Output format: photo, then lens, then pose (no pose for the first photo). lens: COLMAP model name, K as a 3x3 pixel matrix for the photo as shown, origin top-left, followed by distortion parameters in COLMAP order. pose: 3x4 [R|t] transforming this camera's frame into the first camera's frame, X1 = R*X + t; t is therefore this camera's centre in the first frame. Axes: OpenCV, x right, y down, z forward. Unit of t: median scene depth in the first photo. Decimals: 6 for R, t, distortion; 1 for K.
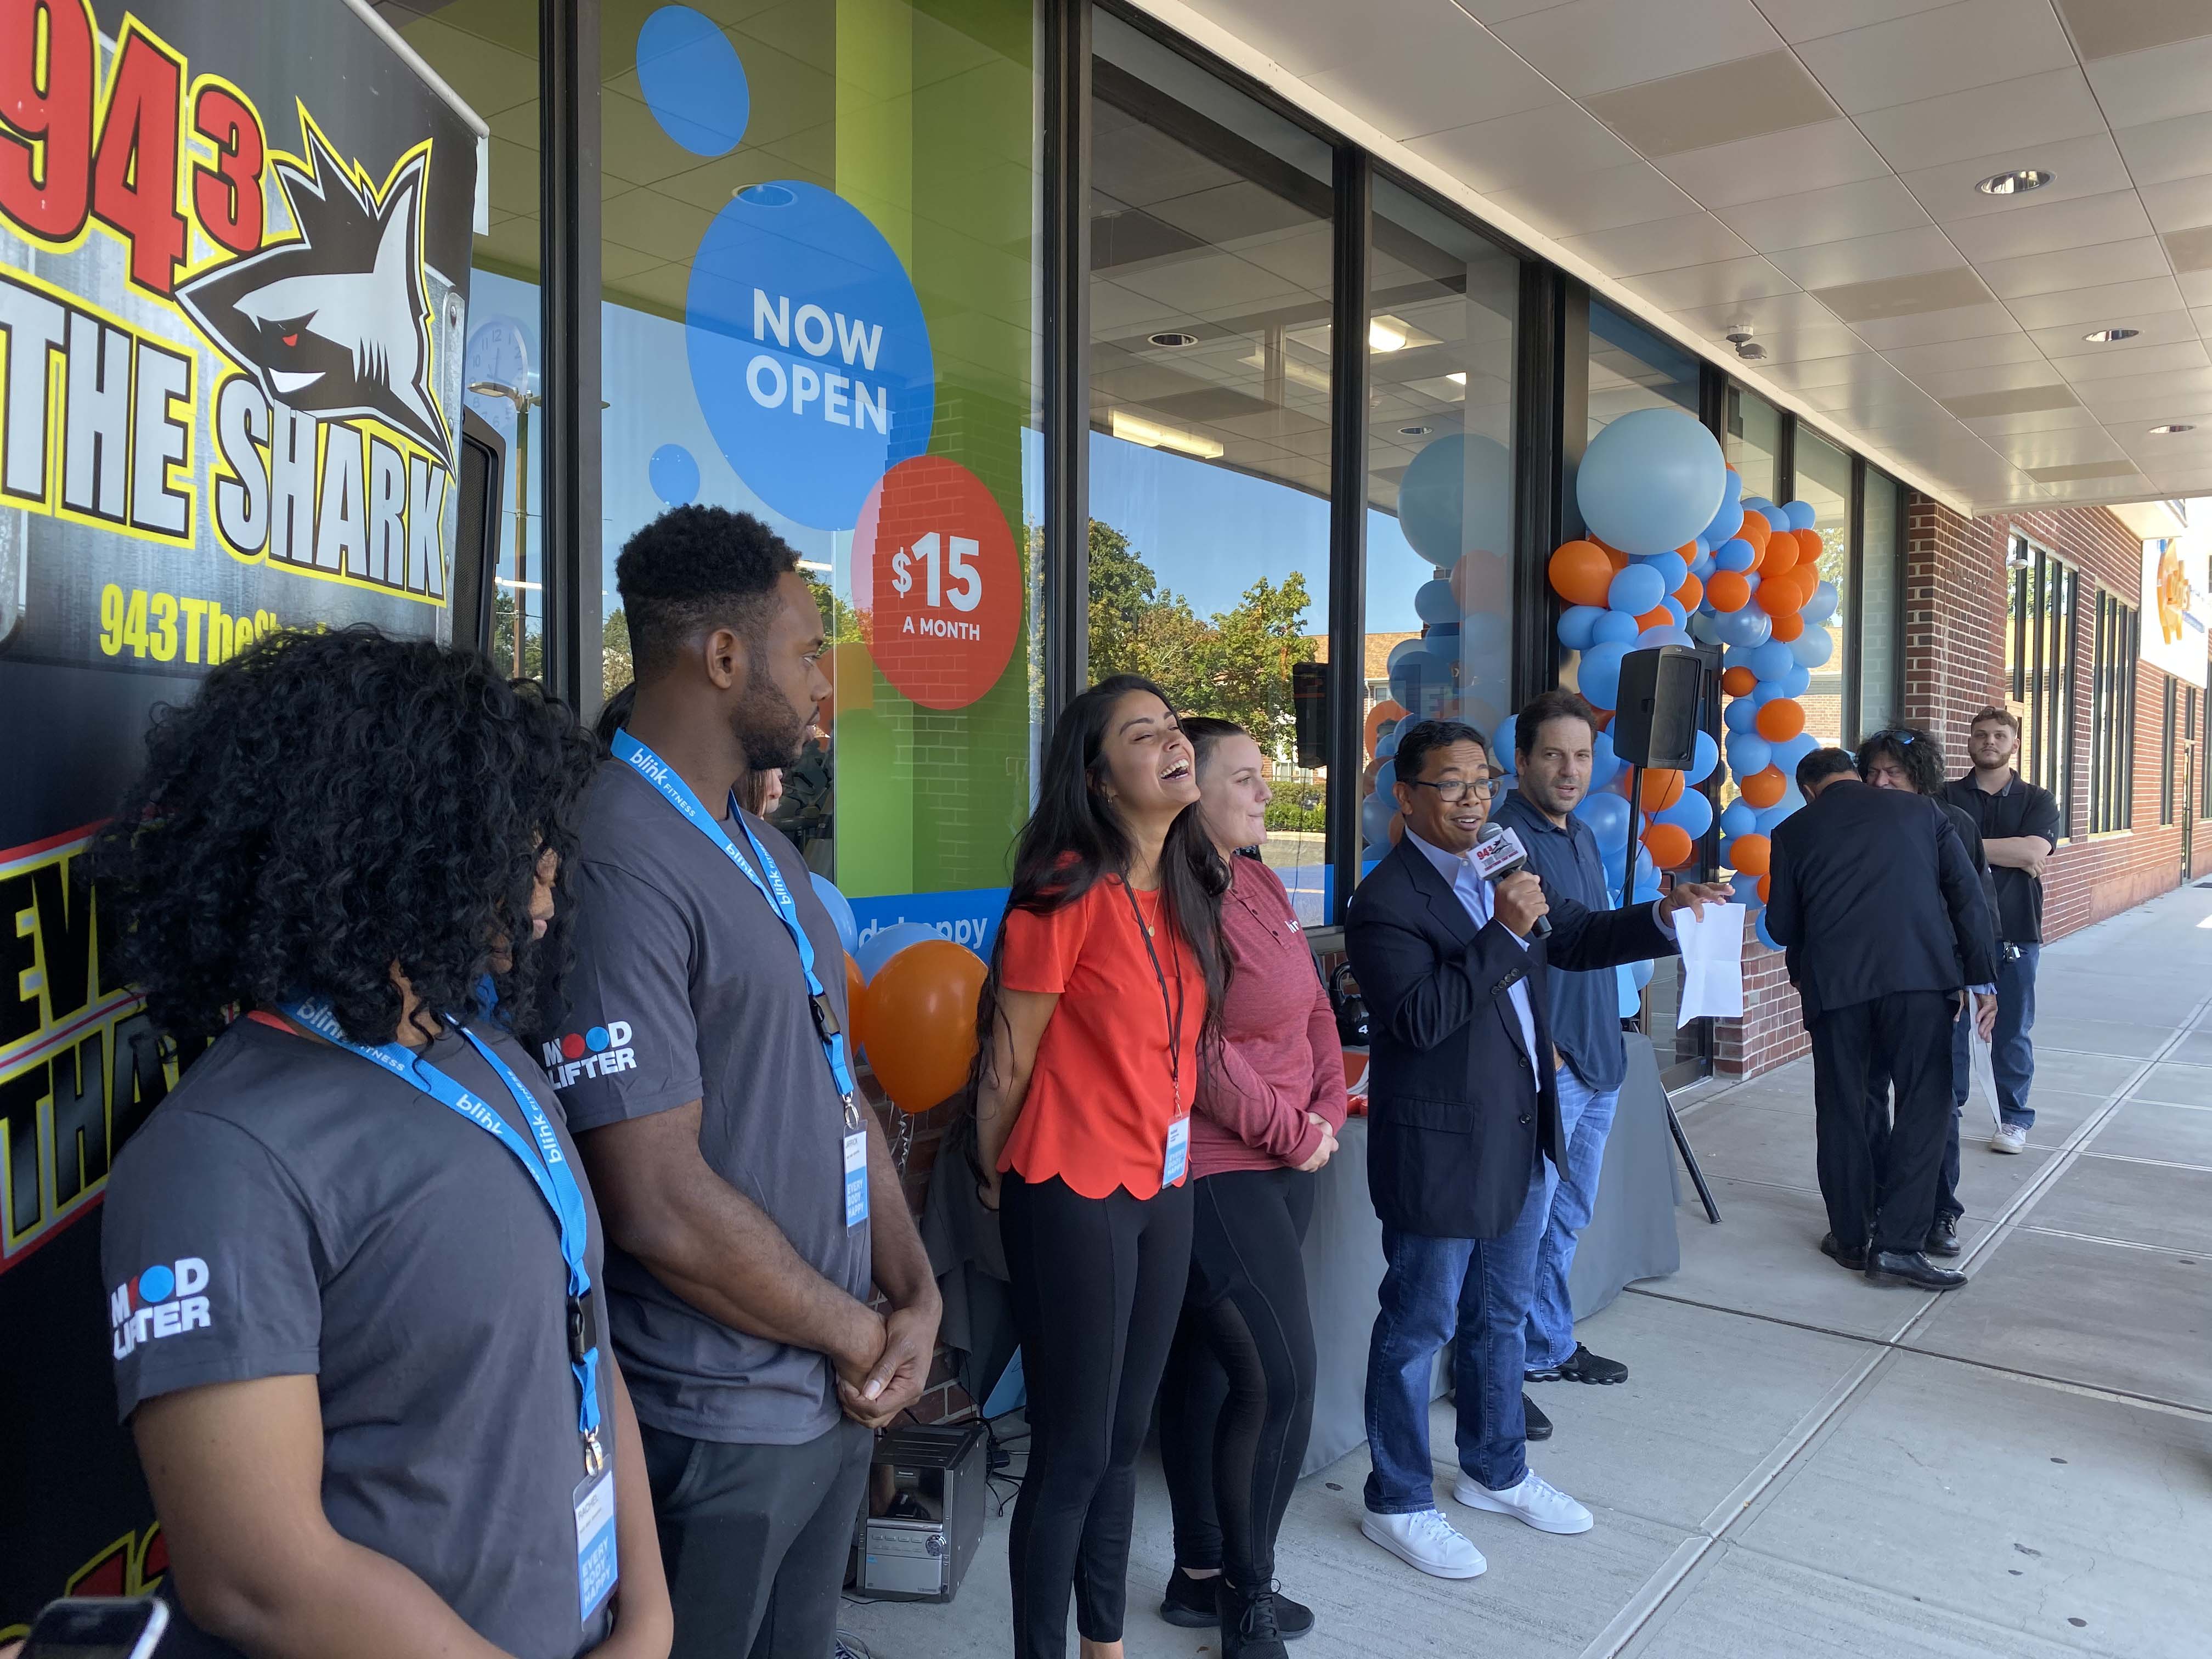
lens RADIAL K [[1697.5, 0, 1110.6], [0, 1697.5, 847.2], [0, 0, 1]] dist [0.046518, -0.038641]
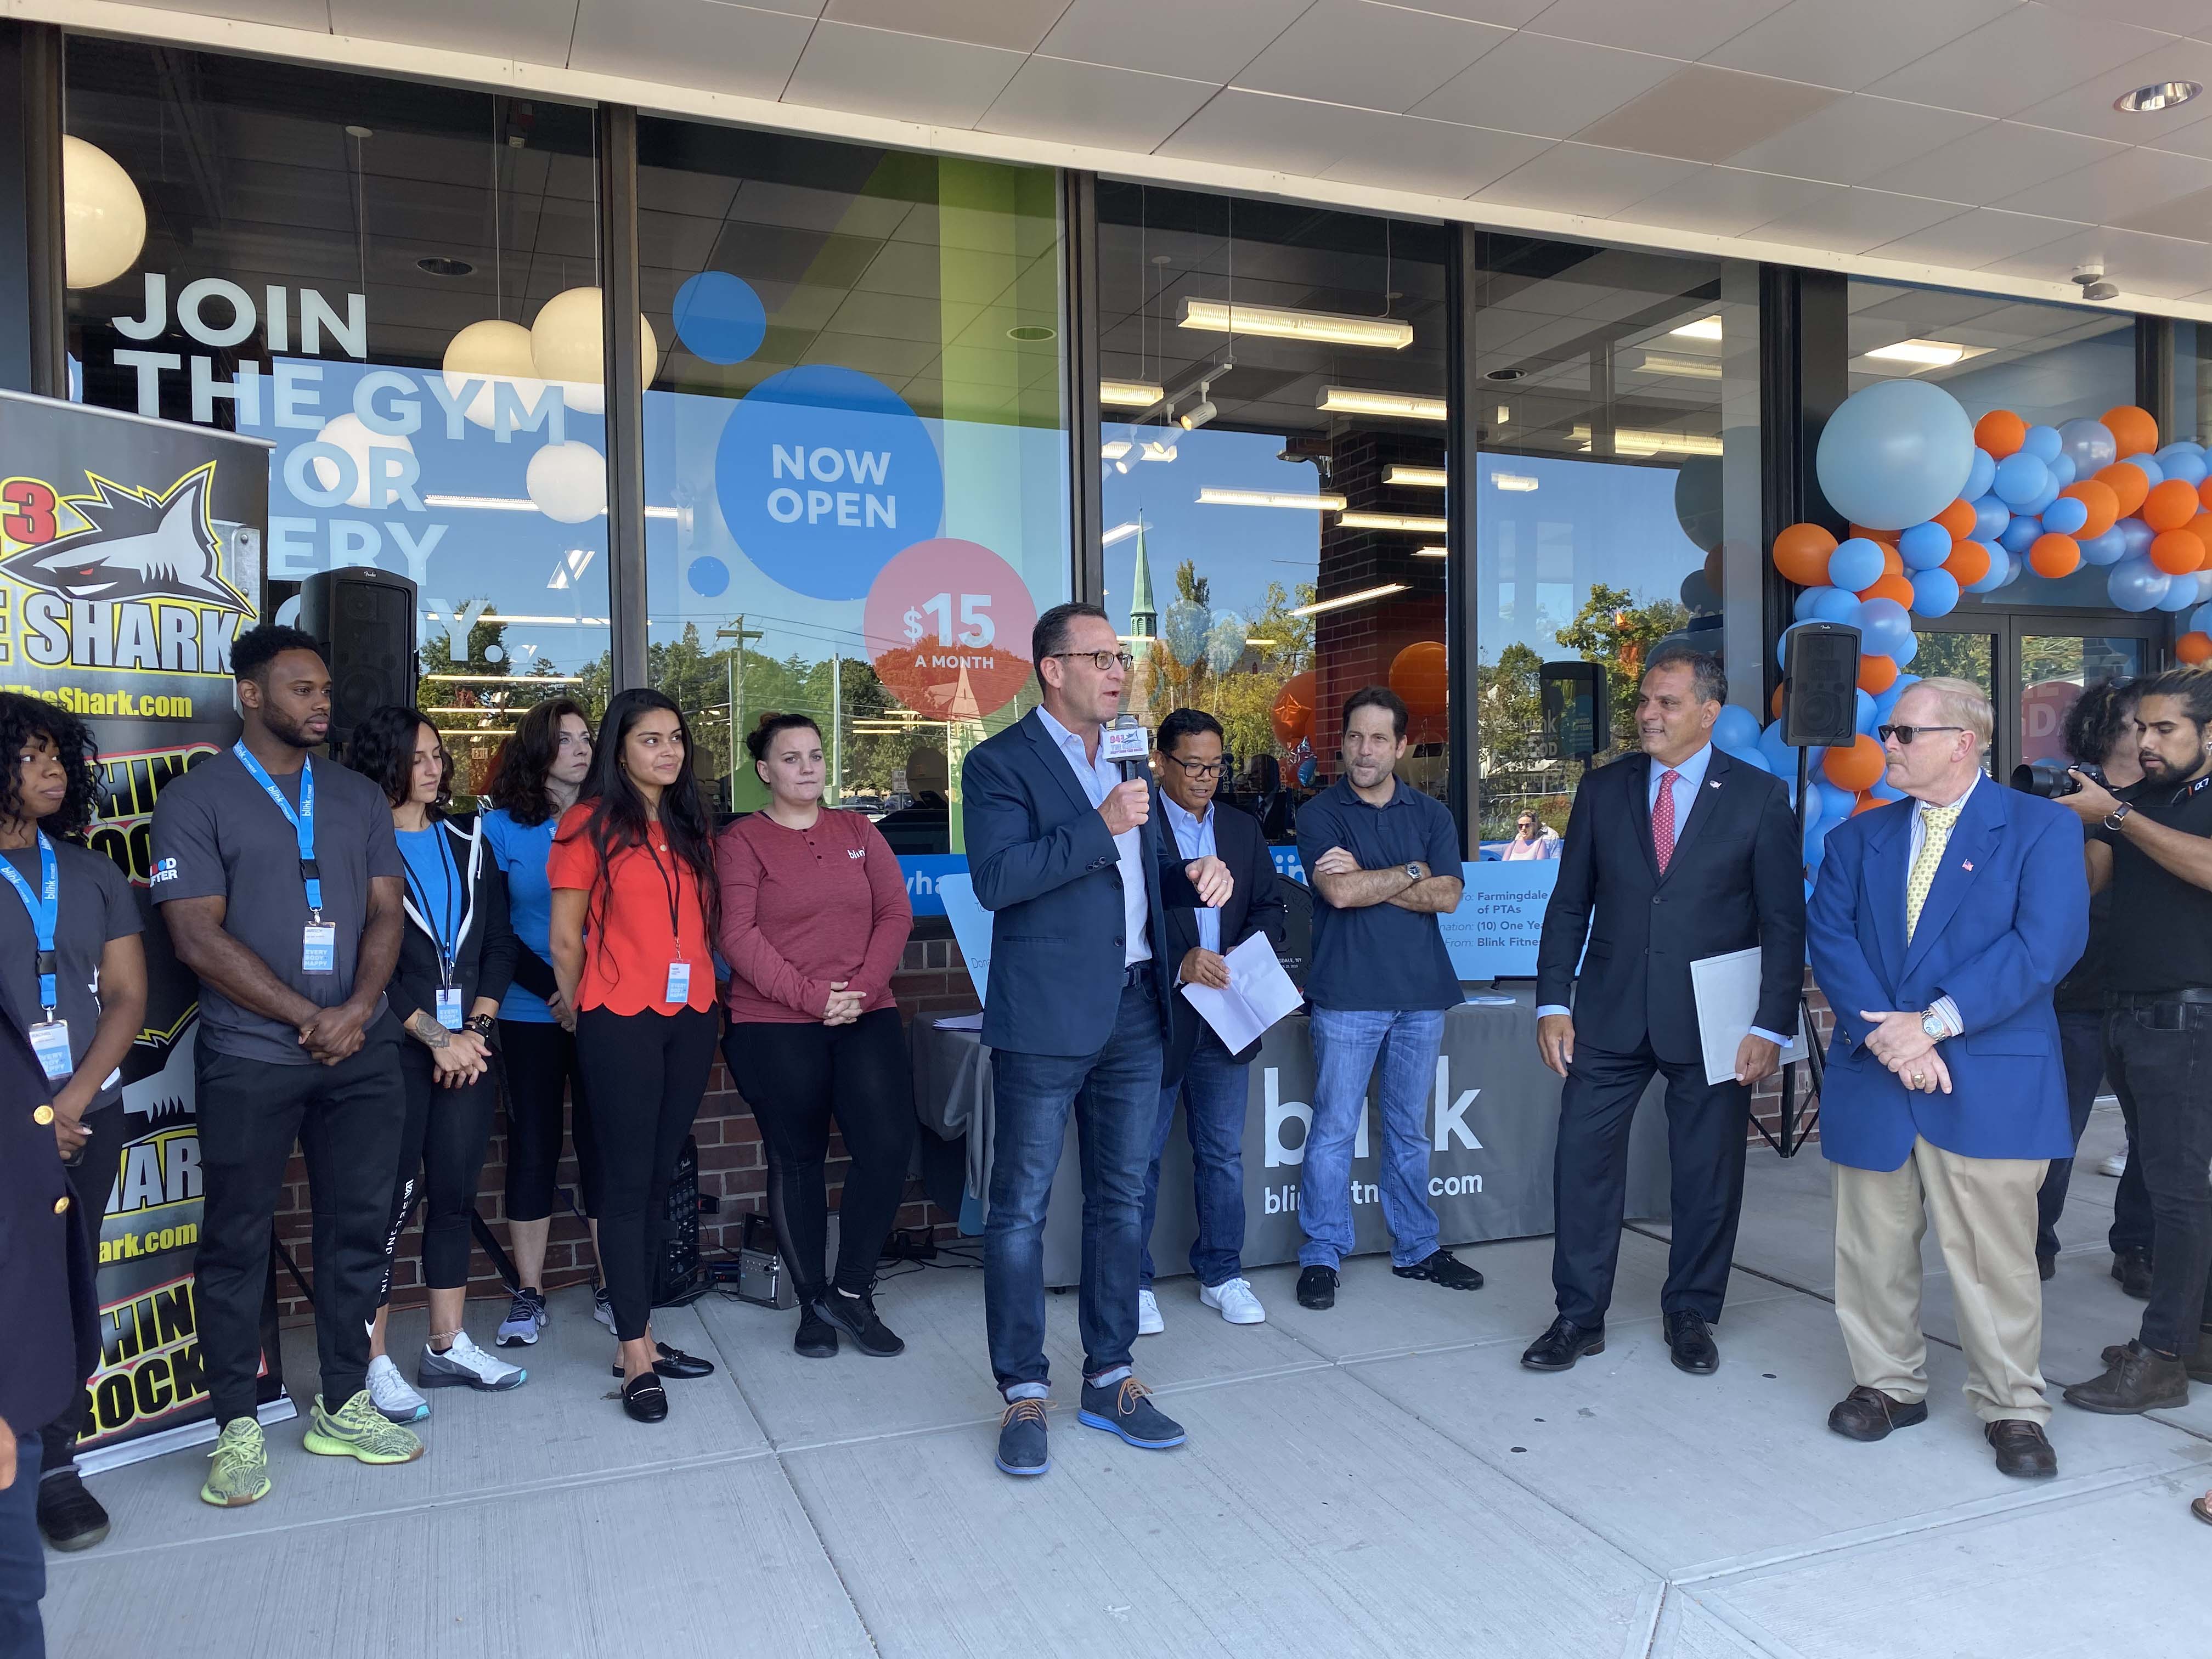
lens RADIAL K [[1697.5, 0, 1124.7], [0, 1697.5, 854.8], [0, 0, 1]] dist [0.046518, -0.038641]
pose [[0.860960, -0.008353, -0.508604, 0.761597], [0.001395, 0.999900, -0.014061, 0.050024], [0.508670, 0.011396, 0.860886, -0.118559]]
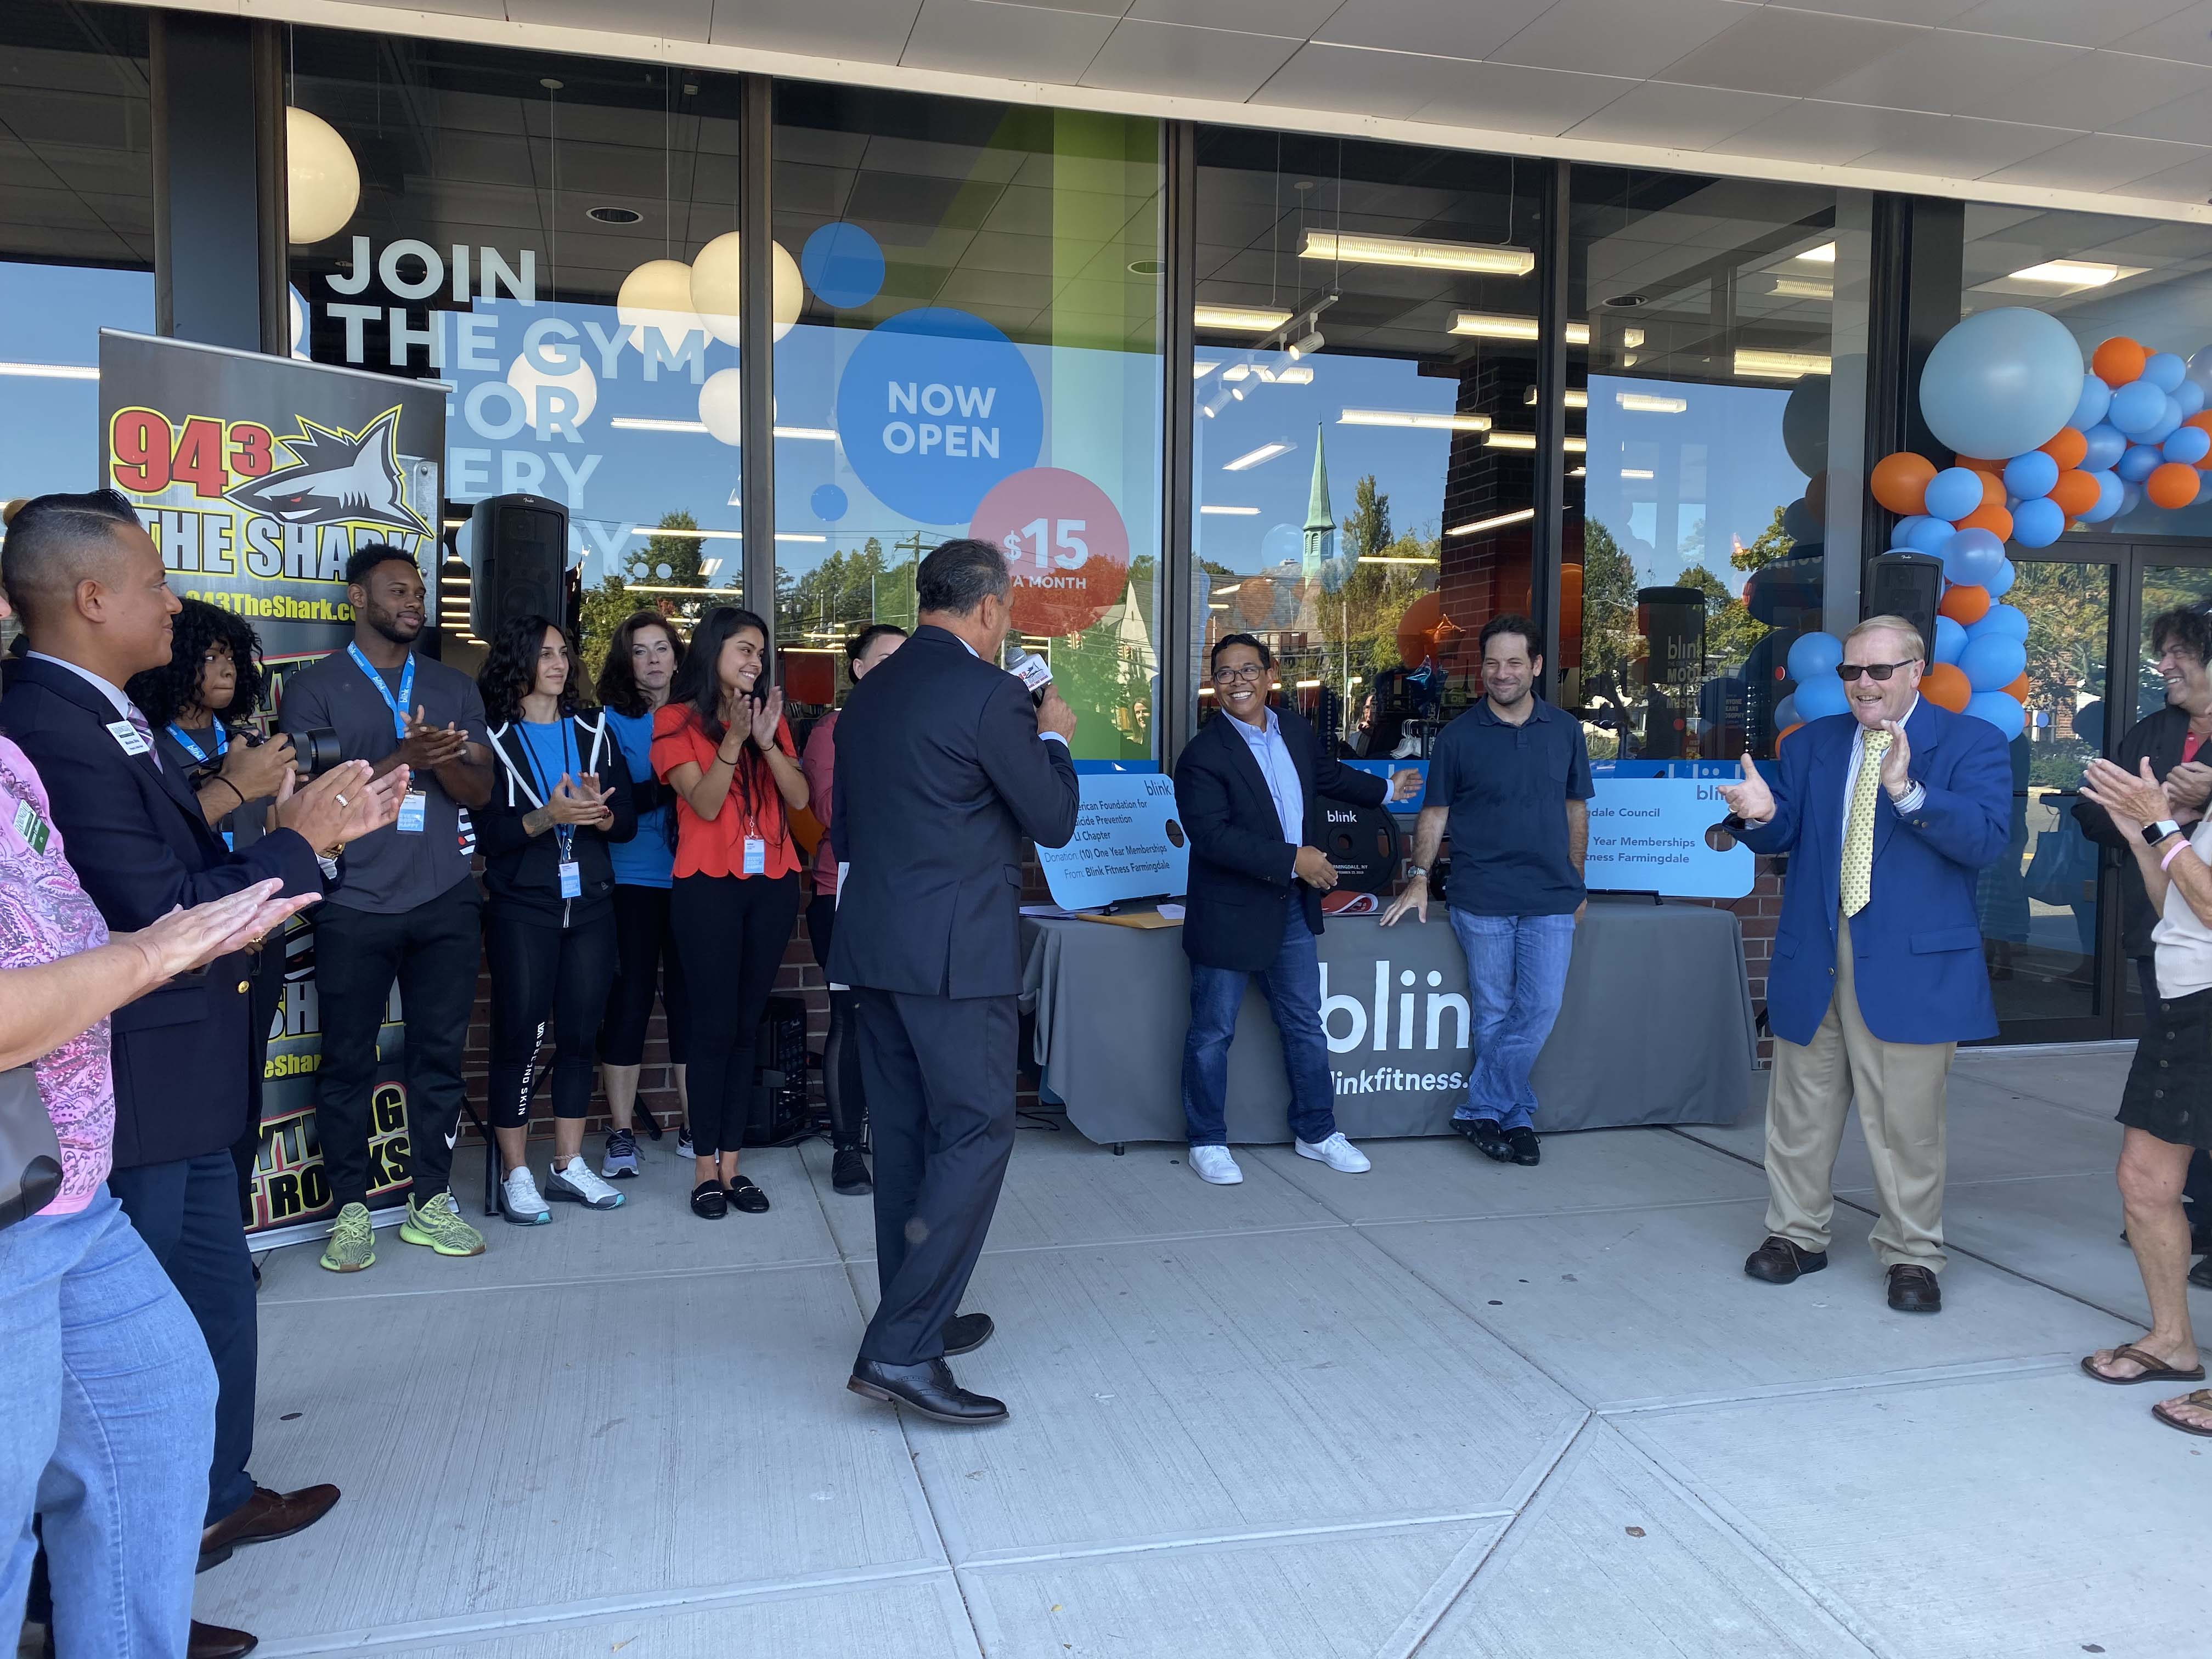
lens RADIAL K [[1697.5, 0, 1091.2], [0, 1697.5, 836.5], [0, 0, 1]] dist [0.046518, -0.038641]
pose [[0.791562, 0.036549, -0.609995, 0.901411], [-0.026462, 0.999324, 0.025538, 0.059668], [0.610516, -0.004074, 0.791993, -0.172352]]
